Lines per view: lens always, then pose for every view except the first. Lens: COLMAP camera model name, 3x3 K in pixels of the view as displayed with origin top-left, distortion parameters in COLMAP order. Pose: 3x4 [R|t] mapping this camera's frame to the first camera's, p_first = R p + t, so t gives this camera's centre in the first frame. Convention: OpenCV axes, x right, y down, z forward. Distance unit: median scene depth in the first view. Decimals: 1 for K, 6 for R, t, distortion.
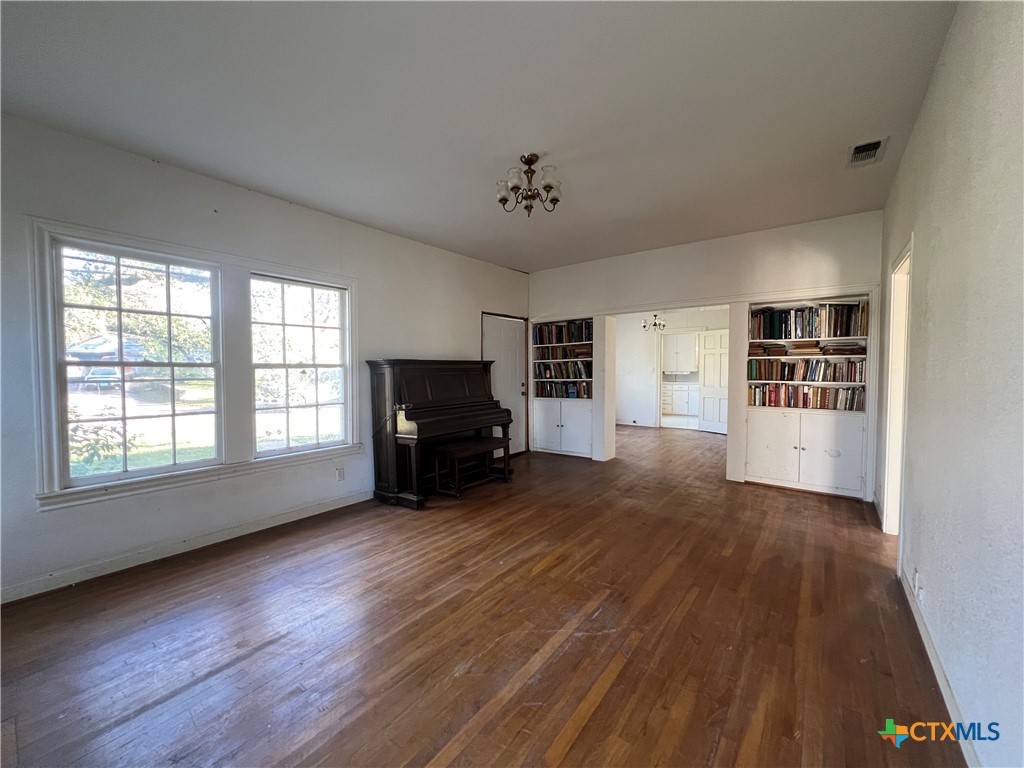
lens RADIAL K [[407.7, 0, 509.7], [0, 407.7, 385.4], [0, 0, 1]] dist [-0.002847, -0.000163]
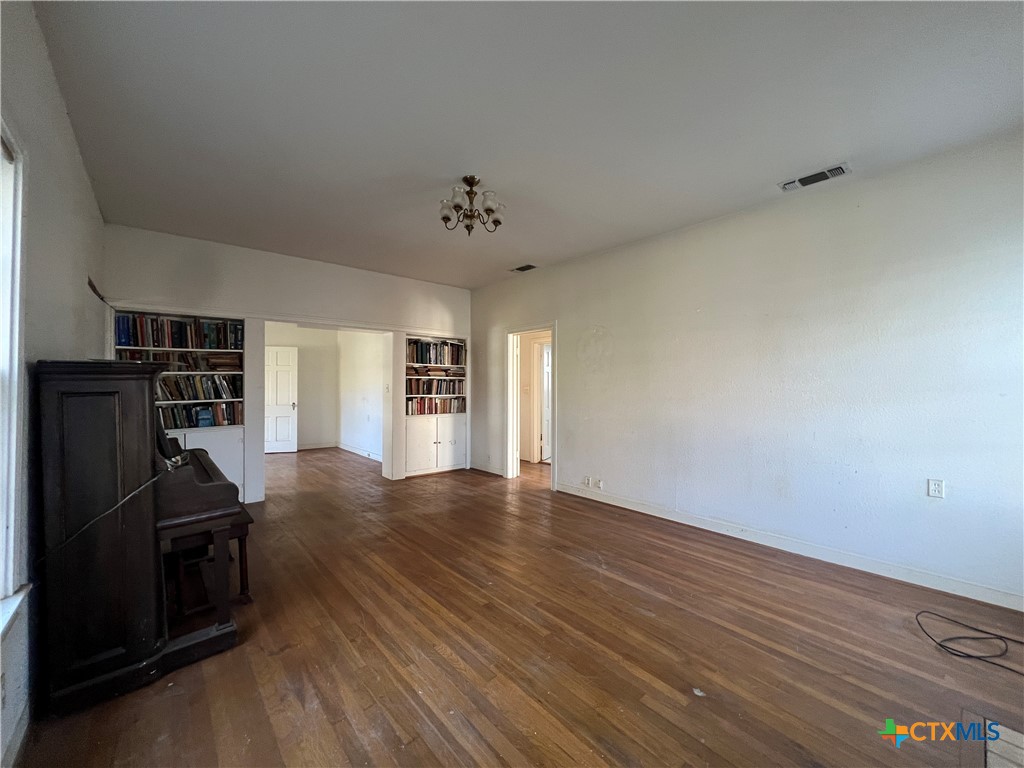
lens RADIAL K [[407.7, 0, 513.3], [0, 407.7, 379.1], [0, 0, 1]] dist [-0.002847, -0.000163]
pose [[0.192484, 0.019361, 0.981109, -0.632922], [0.040716, 0.998787, -0.027698, -0.014640], [-0.980455, 0.045278, 0.191463, 0.480081]]
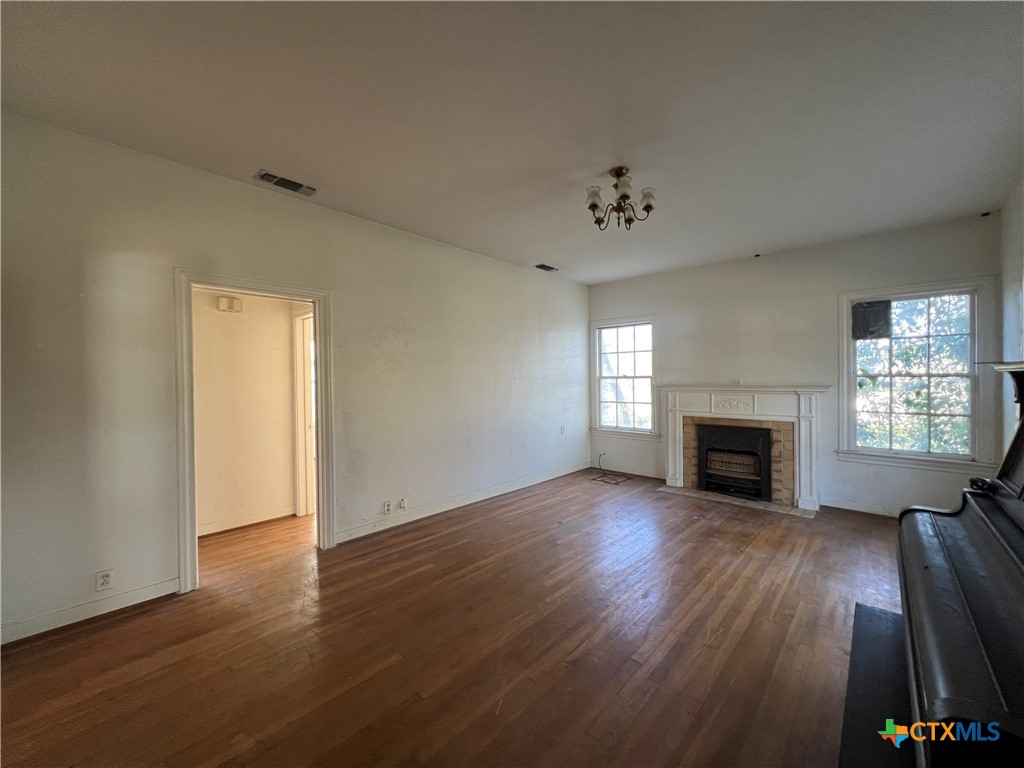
lens RADIAL K [[407.7, 0, 507.5], [0, 407.7, 383.5], [0, 0, 1]] dist [-0.002847, -0.000163]
pose [[-0.995505, 0.013982, 0.093669, 0.155274], [0.018697, 0.998591, 0.049654, -0.069689], [-0.092843, 0.051182, -0.994364, 1.358165]]
